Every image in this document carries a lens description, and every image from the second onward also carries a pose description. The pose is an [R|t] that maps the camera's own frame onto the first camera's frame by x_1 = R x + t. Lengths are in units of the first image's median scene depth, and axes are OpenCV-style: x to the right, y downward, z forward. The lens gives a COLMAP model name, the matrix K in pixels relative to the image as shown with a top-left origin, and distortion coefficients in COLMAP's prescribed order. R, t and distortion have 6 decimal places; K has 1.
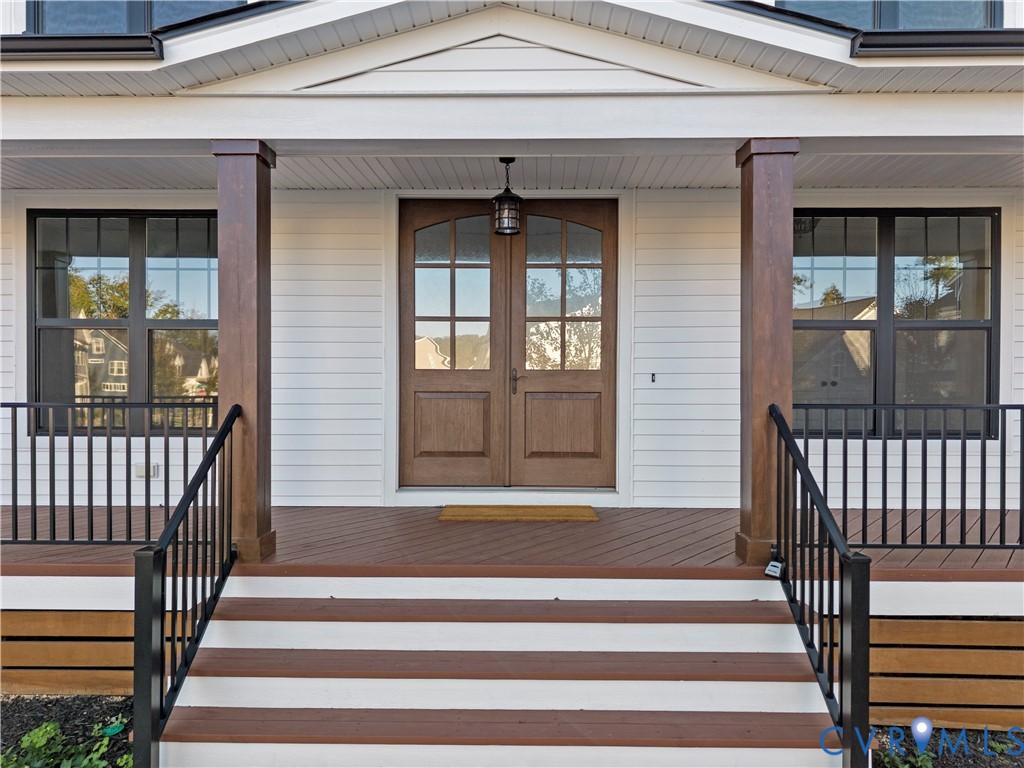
lens RADIAL K [[705.2, 0, 512.0], [0, 705.2, 384.0], [0, 0, 1]] dist [0.008268, -0.001666]
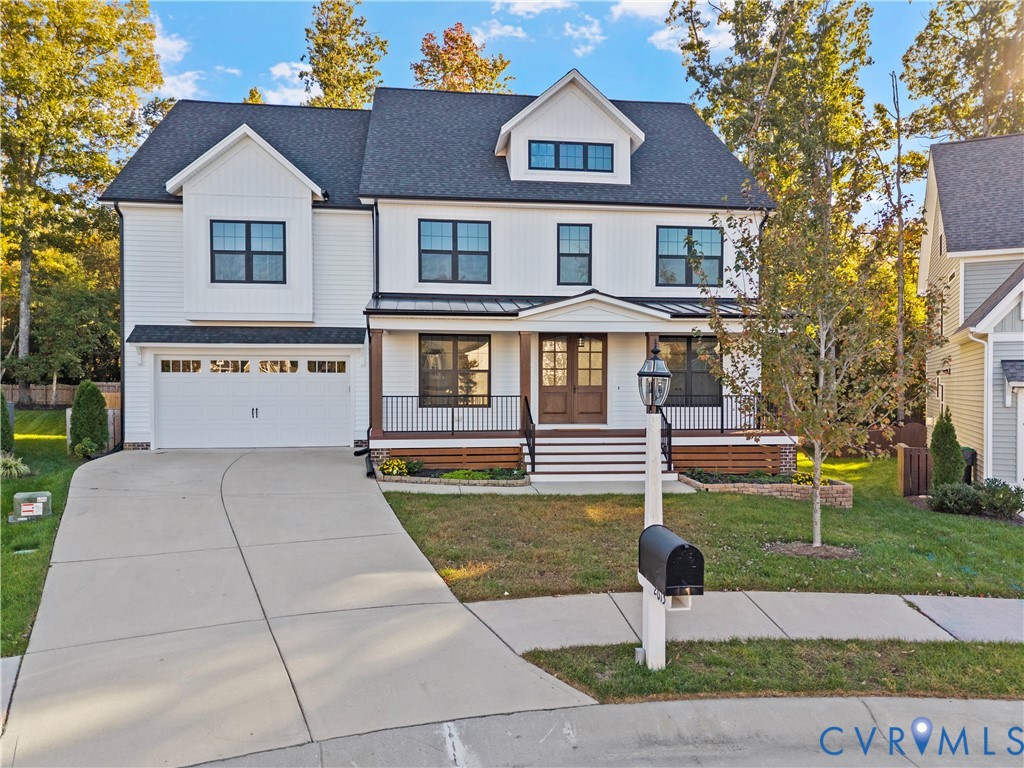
lens RADIAL K [[705.2, 0, 512.0], [0, 705.2, 384.0], [0, 0, 1]] dist [0.008268, -0.001666]
pose [[0.989597, 0.000648, 0.143868, -0.711712], [-0.001118, 0.999994, 0.003184, -0.037251], [-0.143865, -0.003312, 0.989592, -2.010256]]
